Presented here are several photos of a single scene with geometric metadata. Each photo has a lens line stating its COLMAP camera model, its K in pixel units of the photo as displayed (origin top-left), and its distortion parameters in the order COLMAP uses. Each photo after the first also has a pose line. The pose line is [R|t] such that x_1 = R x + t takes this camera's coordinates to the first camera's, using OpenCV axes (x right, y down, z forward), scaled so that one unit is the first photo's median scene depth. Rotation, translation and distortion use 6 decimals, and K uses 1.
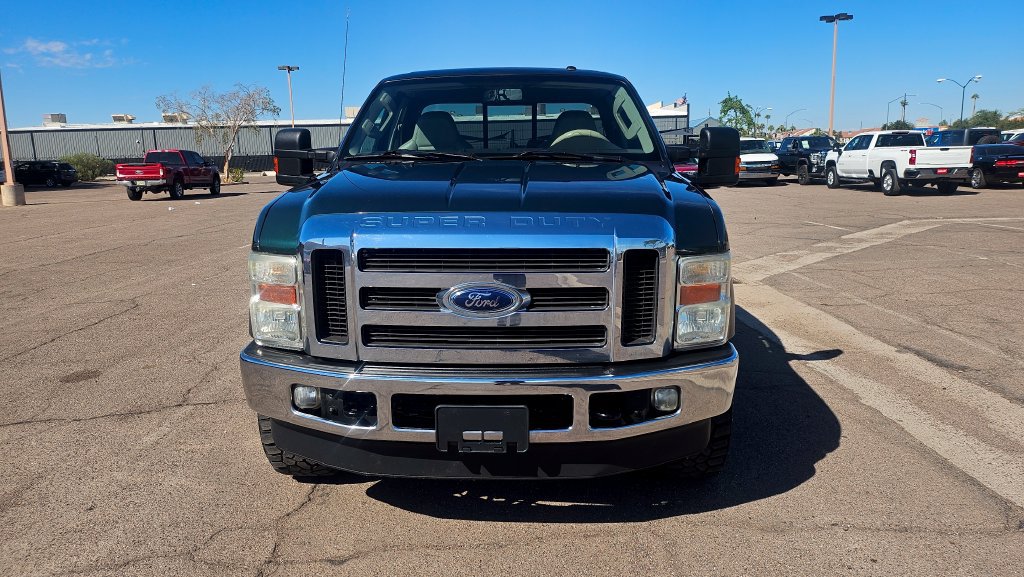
lens RADIAL K [[716.7, 0, 503.8], [0, 716.7, 290.2], [0, 0, 1]] dist [0.054695, -0.059018]
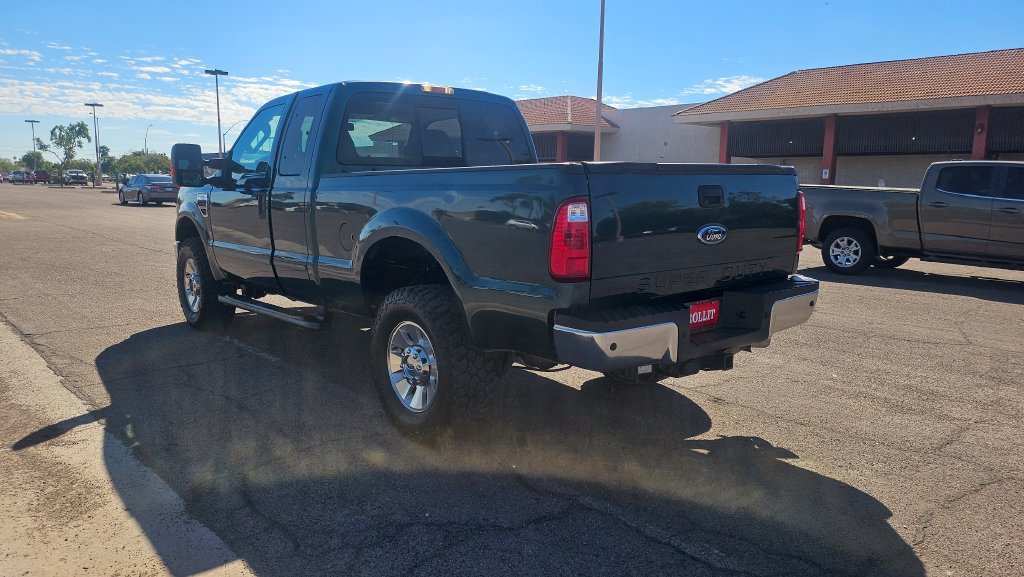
lens RADIAL K [[716.7, 0, 503.1], [0, 716.7, 286.1], [0, 0, 1]] dist [0.054695, -0.059018]
pose [[-0.743434, 0.100100, -0.661276, 0.618918], [-0.121751, 0.951960, 0.280980, -0.334533], [0.657634, 0.289401, -0.695532, 1.906777]]
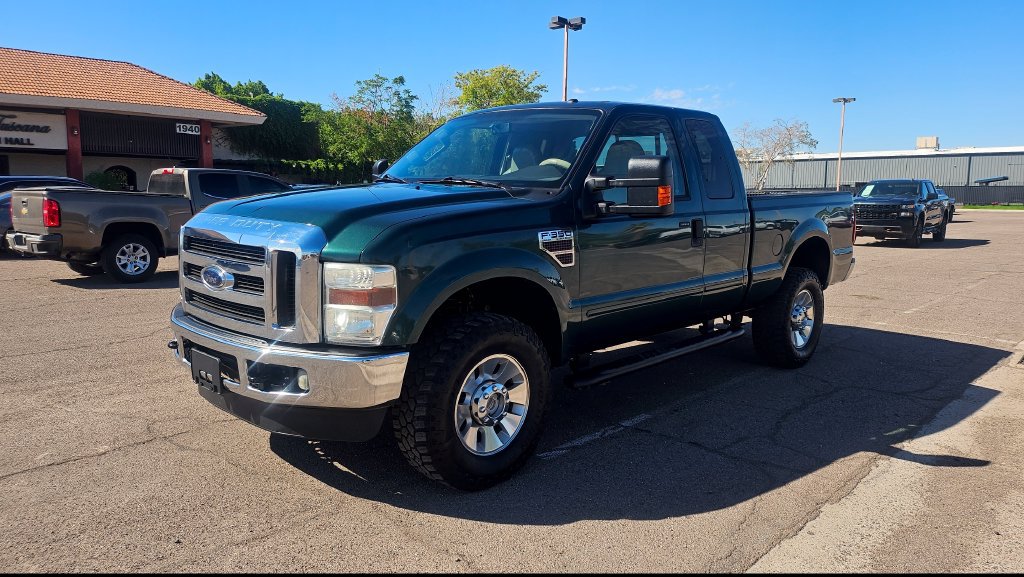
lens RADIAL K [[716.7, 0, 516.3], [0, 716.7, 284.2], [0, 0, 1]] dist [0.054695, -0.059018]
pose [[0.741231, 0.107769, -0.662543, 0.634940], [-0.143068, 0.989712, 0.000926, -0.028147], [0.655827, 0.094102, 0.749024, 0.160573]]
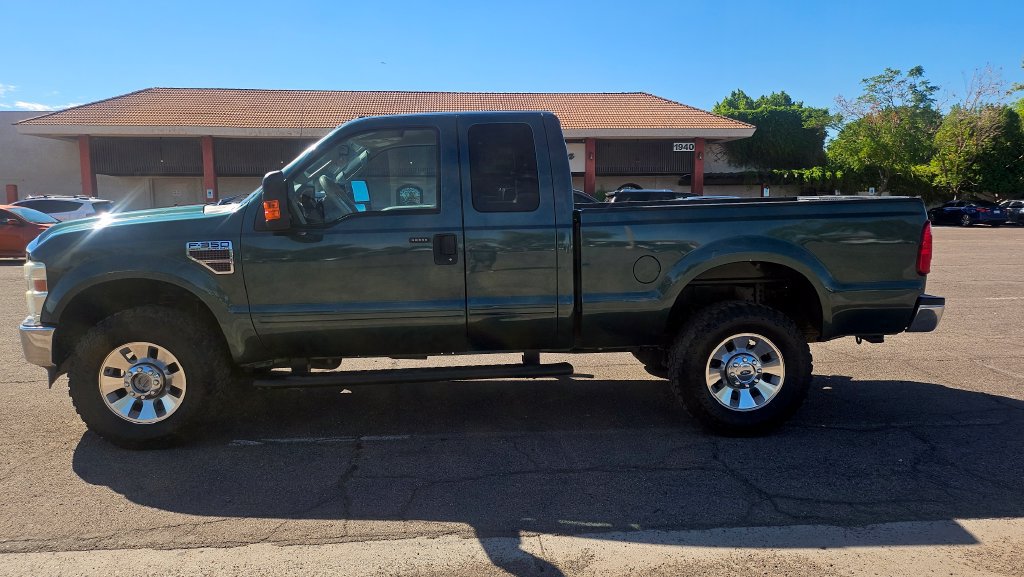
lens RADIAL K [[716.7, 0, 508.9], [0, 716.7, 279.9], [0, 0, 1]] dist [0.054695, -0.059018]
pose [[0.082507, 0.120605, -0.989266, 1.026648], [-0.172930, 0.979324, 0.104970, -0.187696], [0.981472, 0.162413, 0.101658, 0.970989]]
